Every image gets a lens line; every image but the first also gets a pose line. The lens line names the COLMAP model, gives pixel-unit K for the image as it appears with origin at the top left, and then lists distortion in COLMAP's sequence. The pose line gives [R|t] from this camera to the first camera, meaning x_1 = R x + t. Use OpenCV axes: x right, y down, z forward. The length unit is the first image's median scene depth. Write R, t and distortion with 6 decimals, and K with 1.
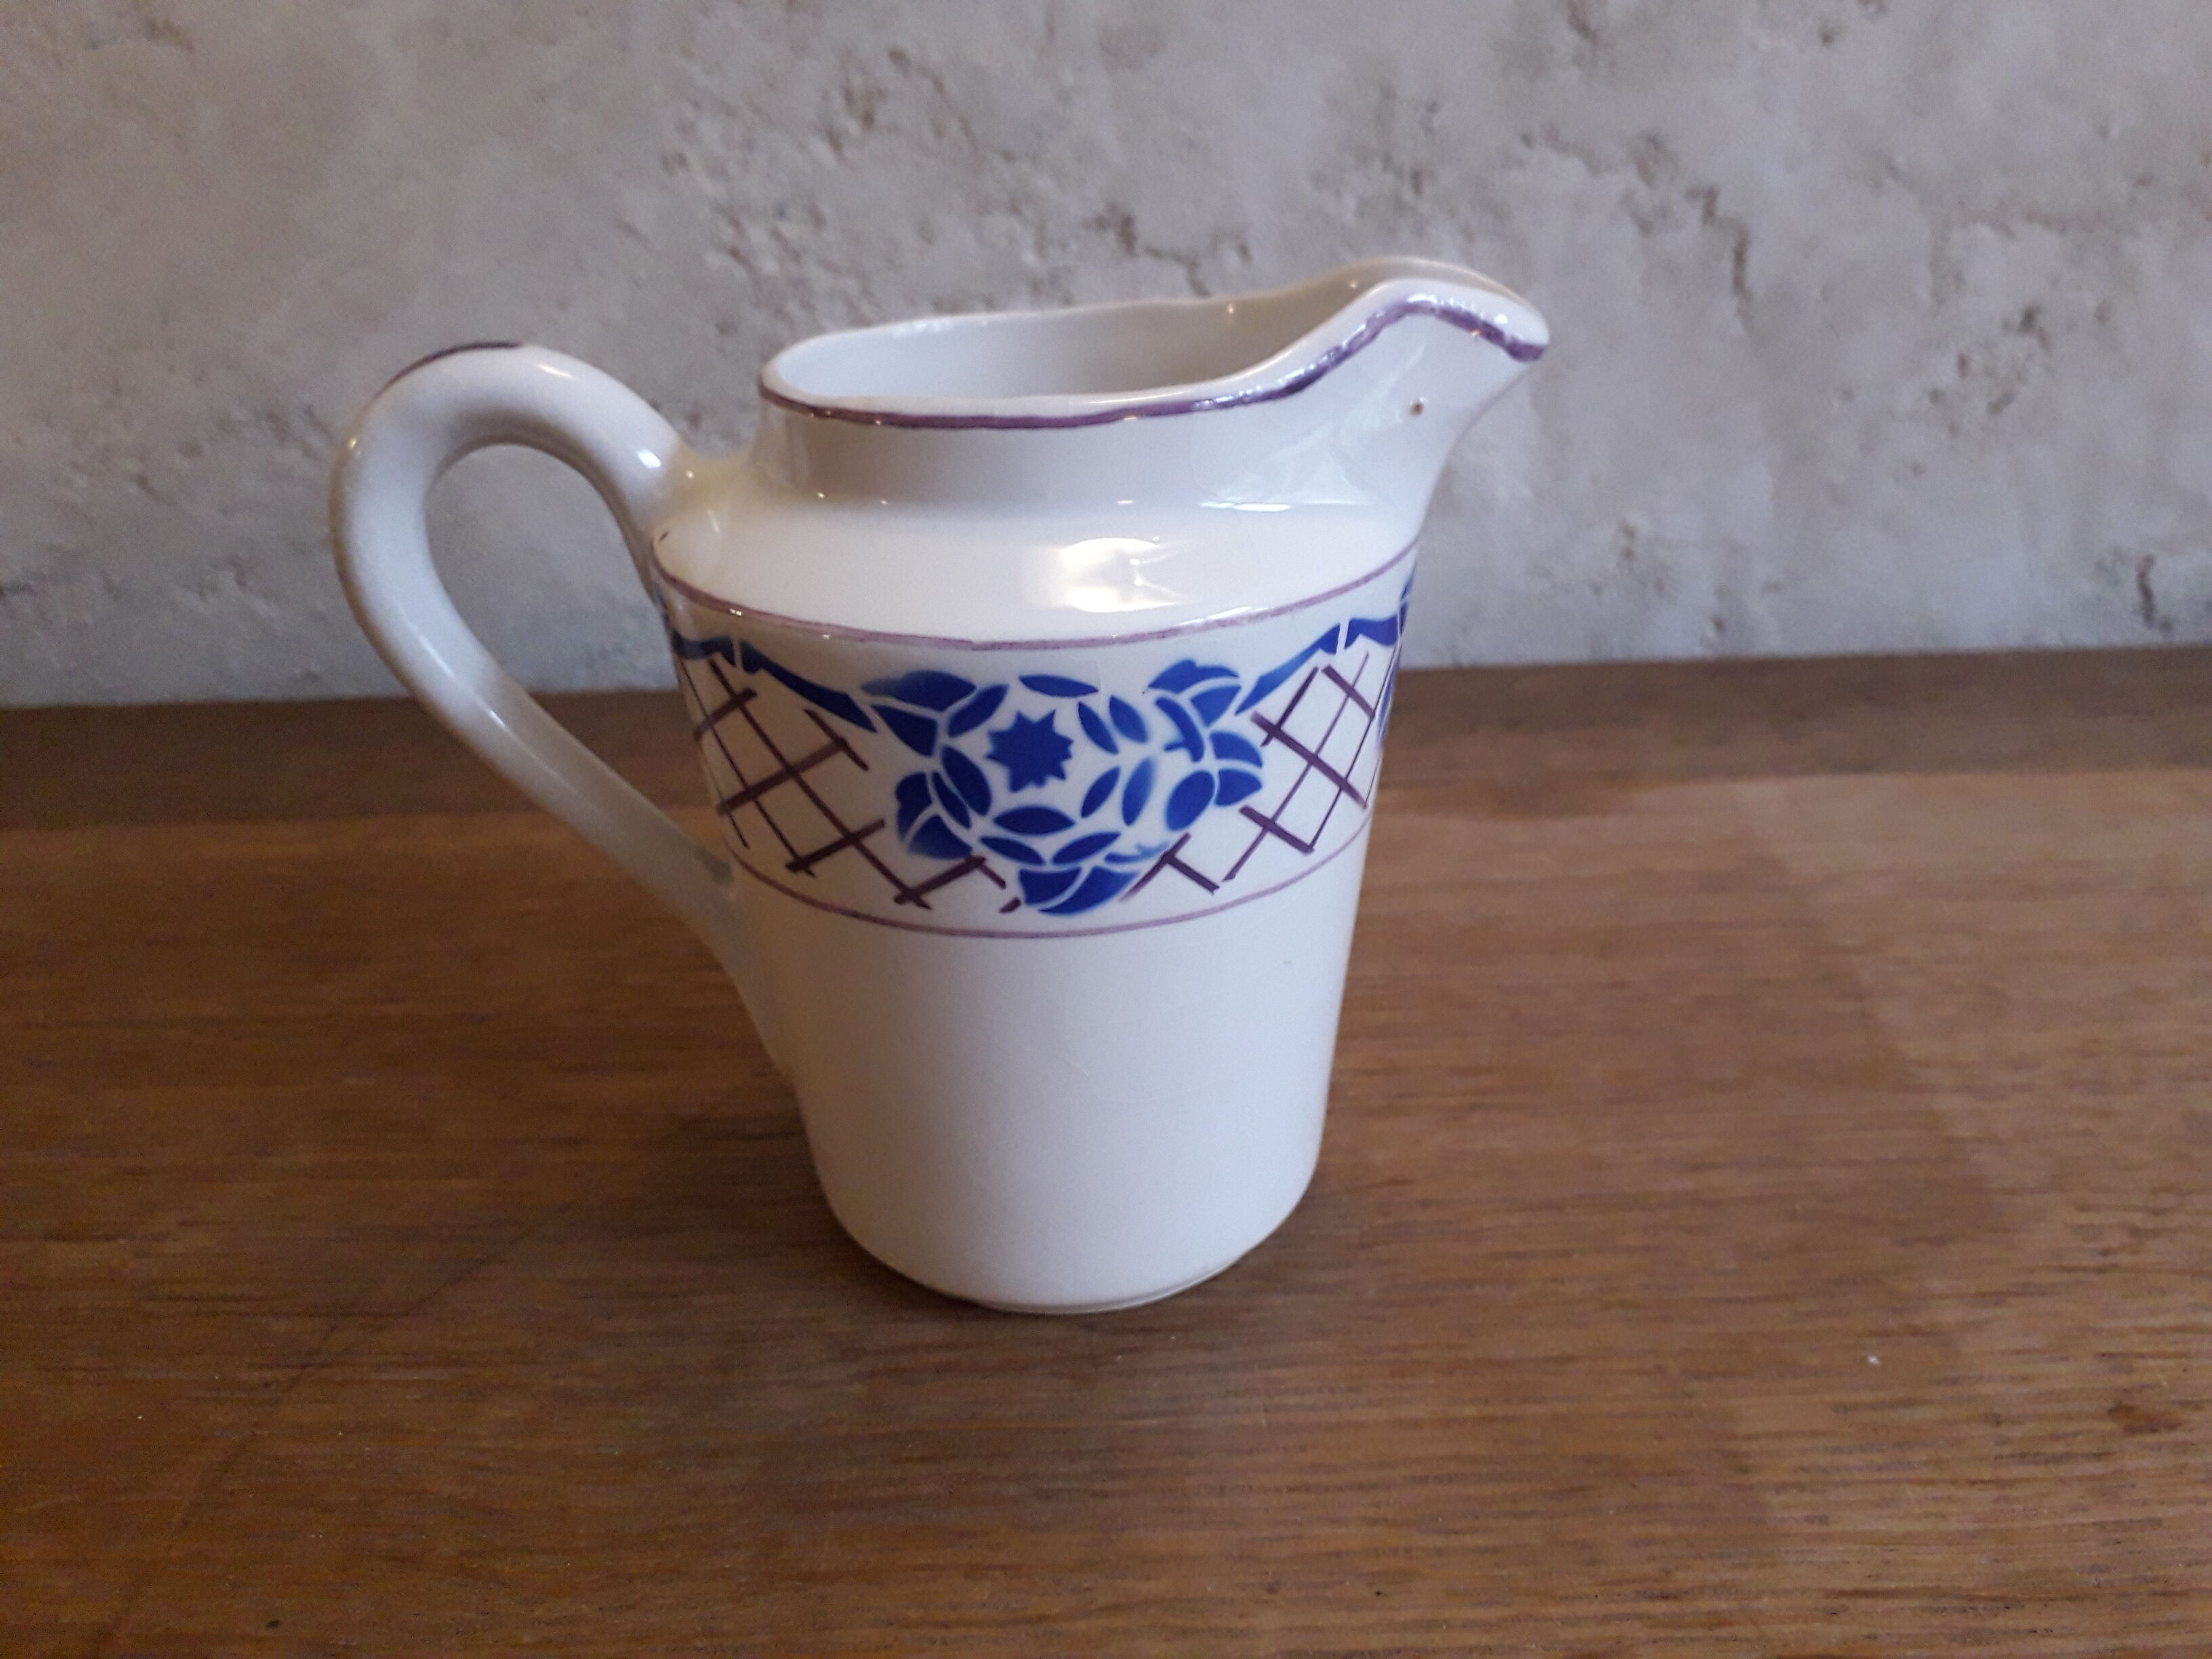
lens RADIAL K [[1866.9, 0, 1121.1], [0, 1866.9, 816.0], [0, 0, 1]] dist [0.006800, -0.030957]
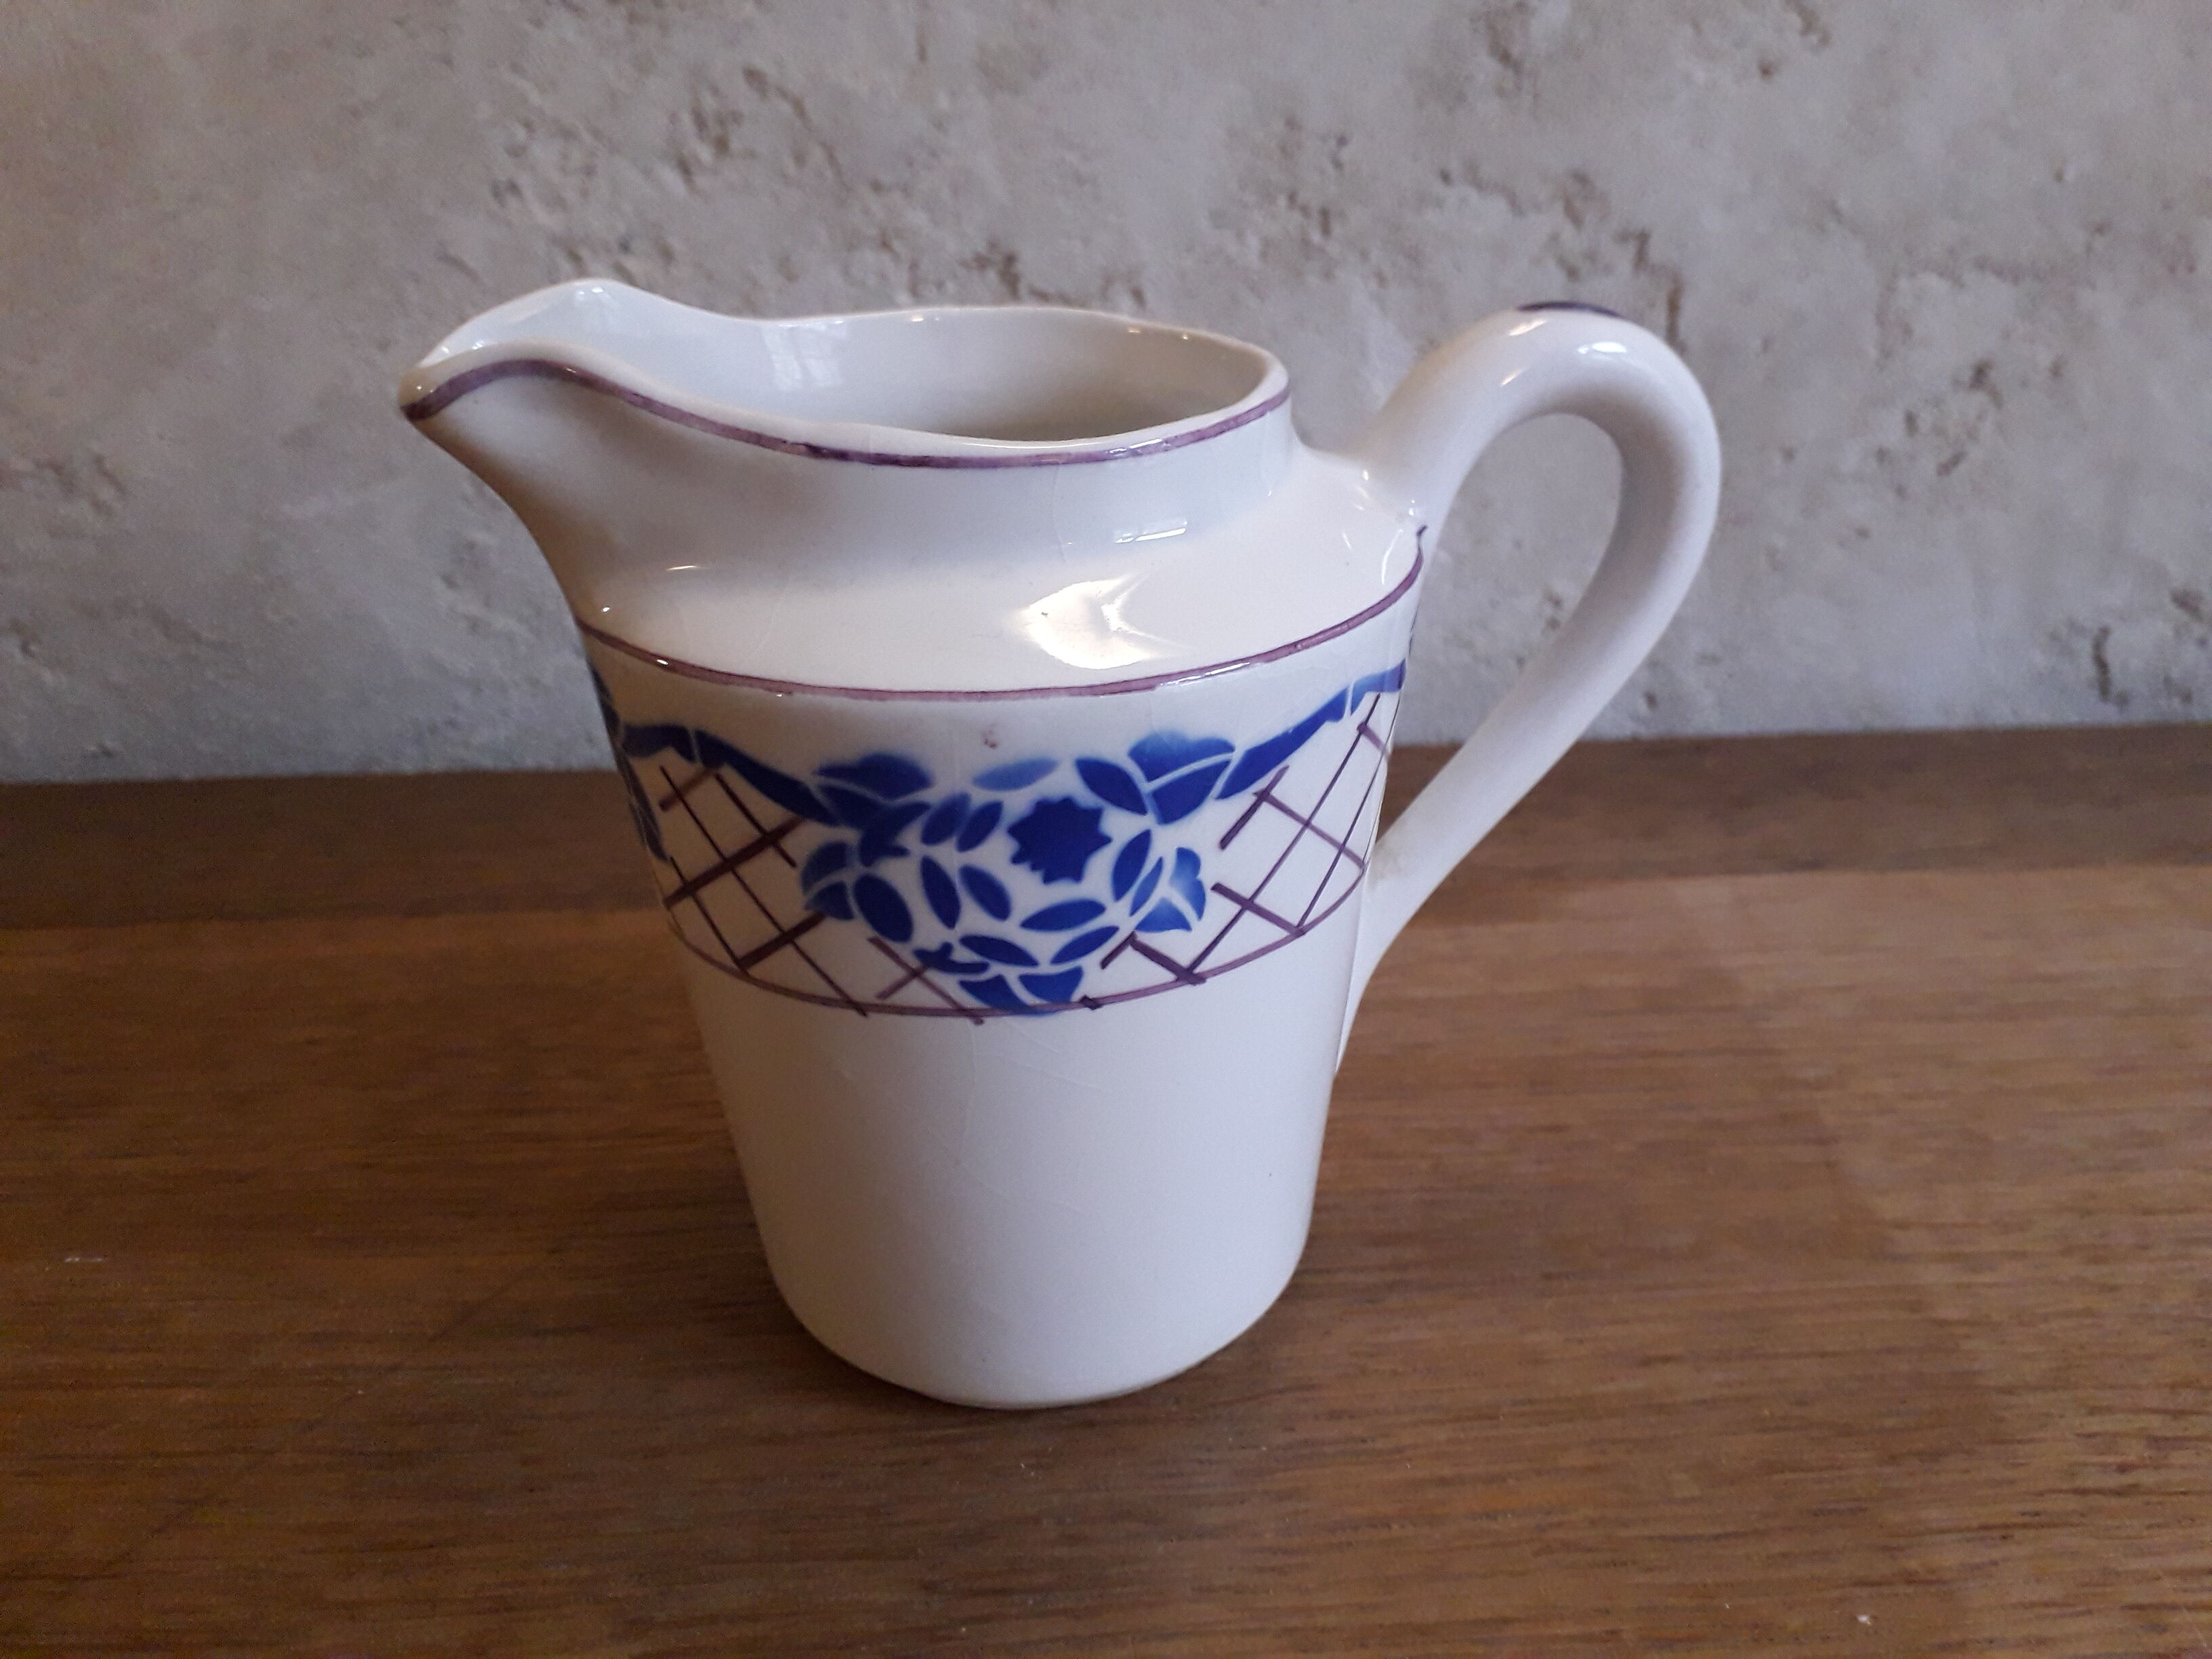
lens RADIAL K [[1866.9, 0, 1113.9], [0, 1866.9, 817.9], [0, 0, 1]] dist [0.006800, -0.030957]
pose [[0.999233, -0.000685, 0.039163, 0.019223], [0.001429, 0.999819, -0.018970, -0.030173], [-0.039143, 0.019012, 0.999053, 0.096747]]
